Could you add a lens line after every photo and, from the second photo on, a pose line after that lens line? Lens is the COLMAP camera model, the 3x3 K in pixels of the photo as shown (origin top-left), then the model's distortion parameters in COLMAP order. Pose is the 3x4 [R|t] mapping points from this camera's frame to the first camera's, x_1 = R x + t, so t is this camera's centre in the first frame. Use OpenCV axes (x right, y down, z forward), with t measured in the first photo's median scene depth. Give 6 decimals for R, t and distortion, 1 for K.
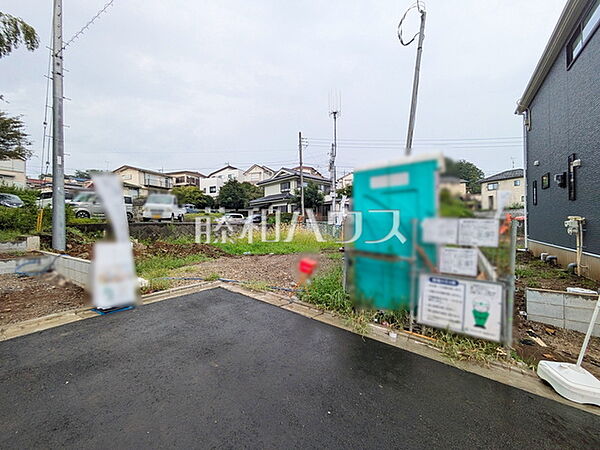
lens RADIAL K [[236.8, 0, 300.0], [0, 236.8, 224.2], [0, 0, 1]] dist [0.003681, 0.000413]
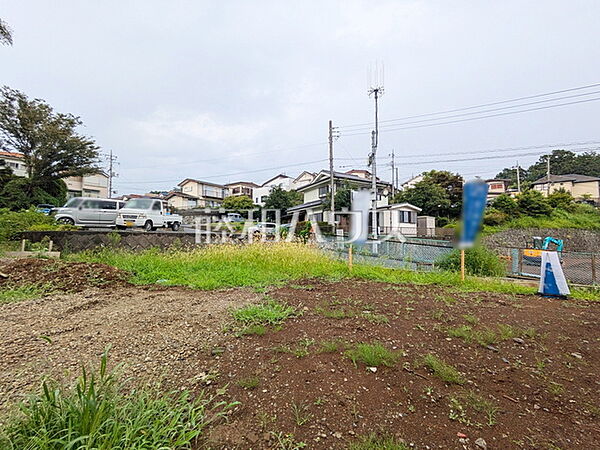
lens RADIAL K [[236.8, 0, 301.1], [0, 236.8, 225.4], [0, 0, 1]] dist [0.003681, 0.000413]
pose [[0.960632, 0.006446, -0.277750, 0.074395], [-0.017292, 0.999180, -0.036619, -0.002150], [0.277286, 0.039980, 0.959955, 0.124337]]
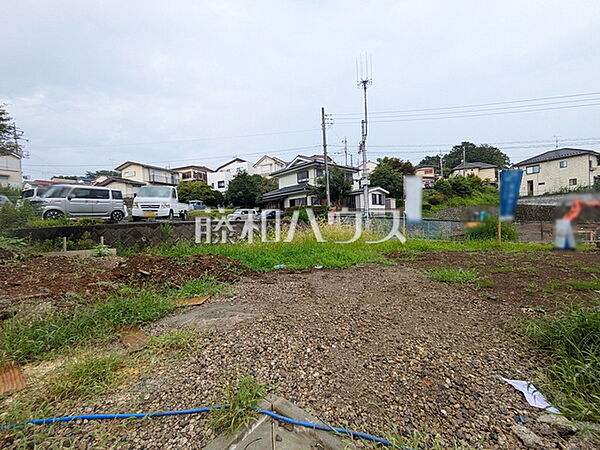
lens RADIAL K [[236.8, 0, 299.7], [0, 236.8, 223.5], [0, 0, 1]] dist [0.003681, 0.000413]
pose [[0.998933, -0.028358, -0.036457, -0.035644], [0.029102, 0.999376, 0.020039, -0.001523], [0.035866, -0.021079, 0.999134, 0.091542]]
